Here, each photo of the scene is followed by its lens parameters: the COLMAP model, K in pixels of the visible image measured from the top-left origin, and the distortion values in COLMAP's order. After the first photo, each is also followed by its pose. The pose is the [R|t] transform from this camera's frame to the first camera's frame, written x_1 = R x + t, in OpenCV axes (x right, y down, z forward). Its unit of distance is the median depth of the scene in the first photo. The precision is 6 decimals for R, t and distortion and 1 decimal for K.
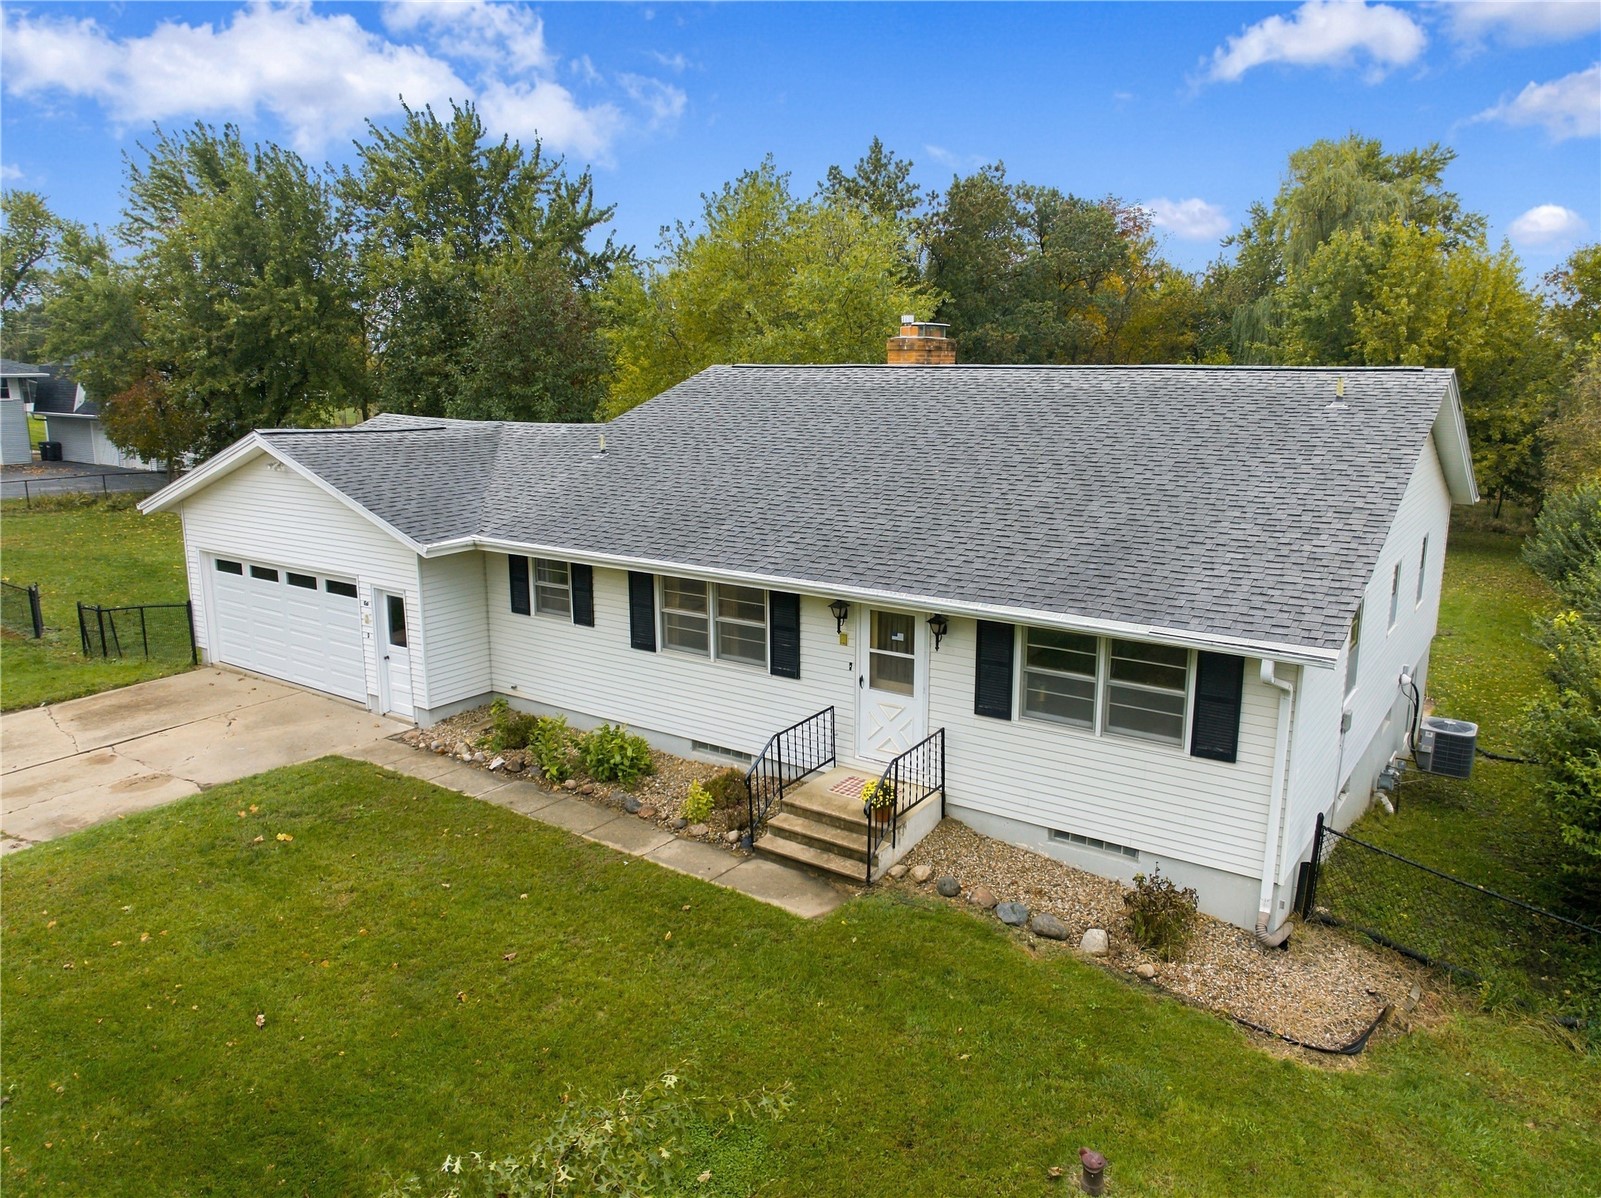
lens RADIAL K [[1113.6, 0, 796.4], [0, 1113.6, 605.1], [0, 0, 1]] dist [-0.038059, -0.005075]
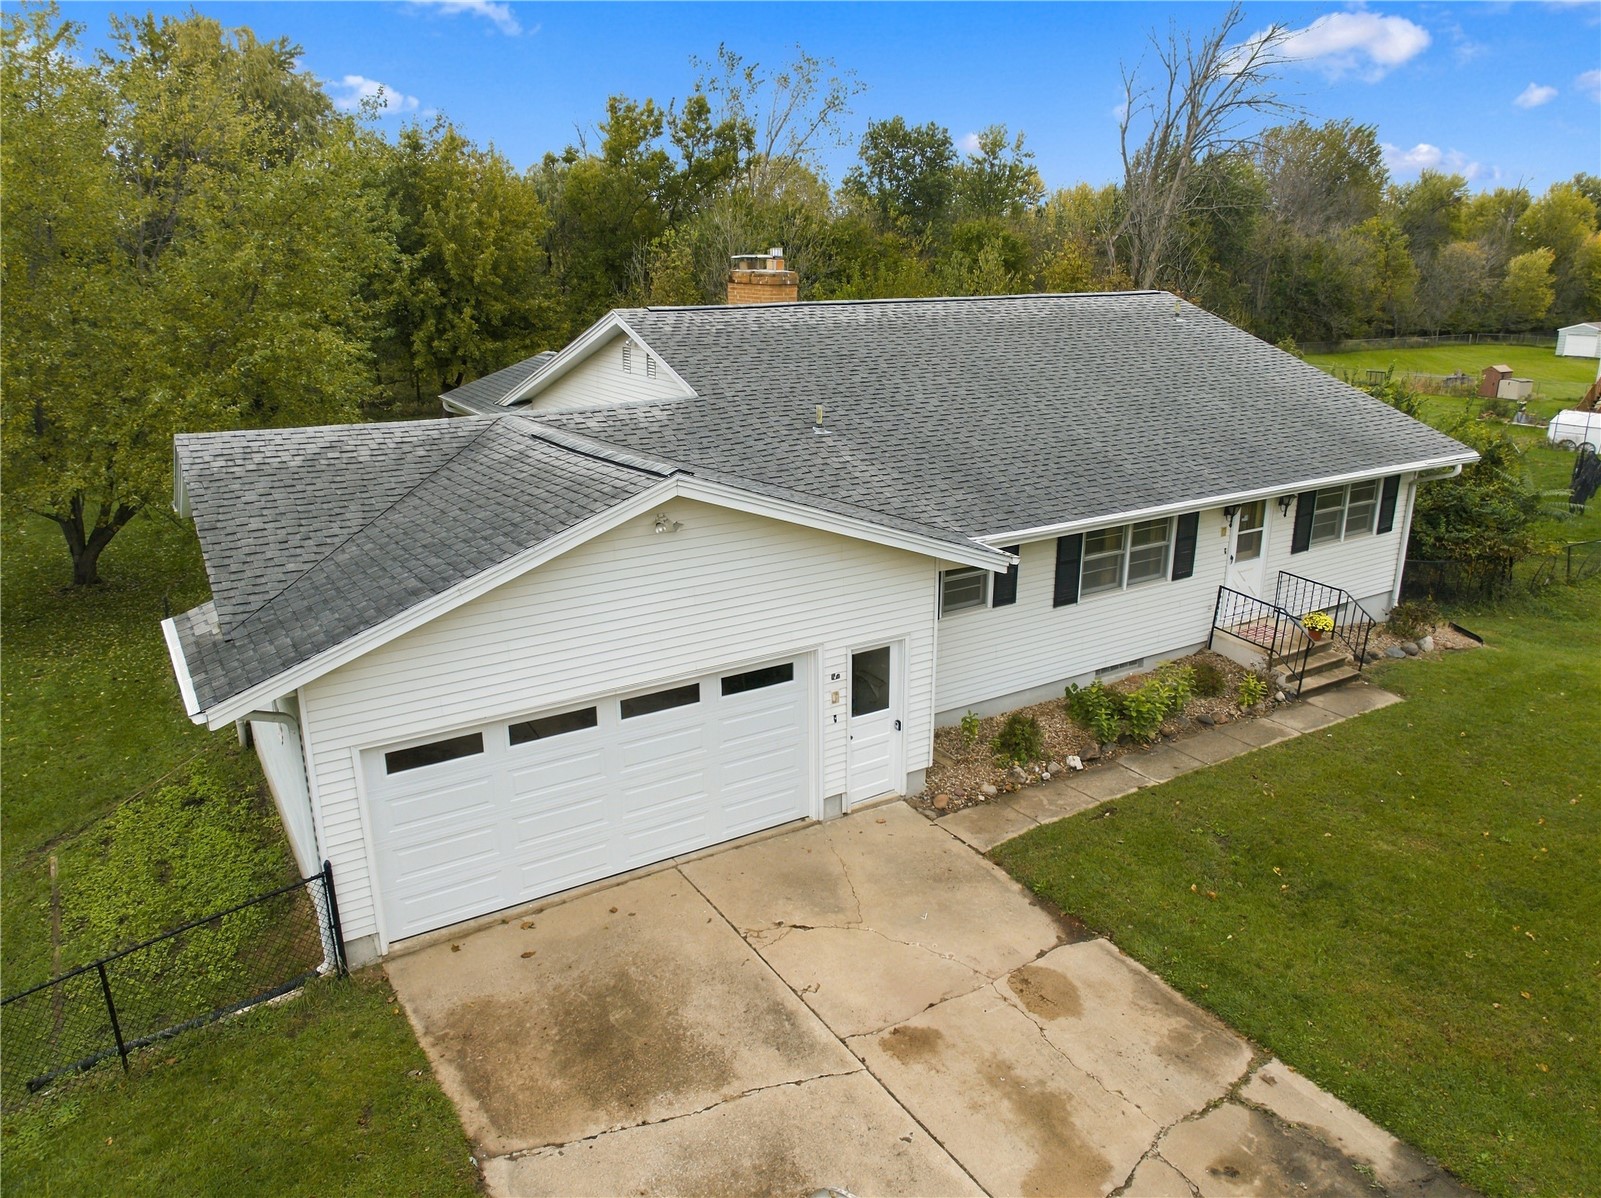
lens RADIAL K [[1113.6, 0, 798.2], [0, 1113.6, 591.3], [0, 0, 1]] dist [-0.038059, -0.005075]
pose [[0.402791, -0.275535, 0.872834, -1.135202], [0.196753, 0.957385, 0.211430, -0.238205], [-0.893895, 0.086571, 0.439838, 0.778266]]
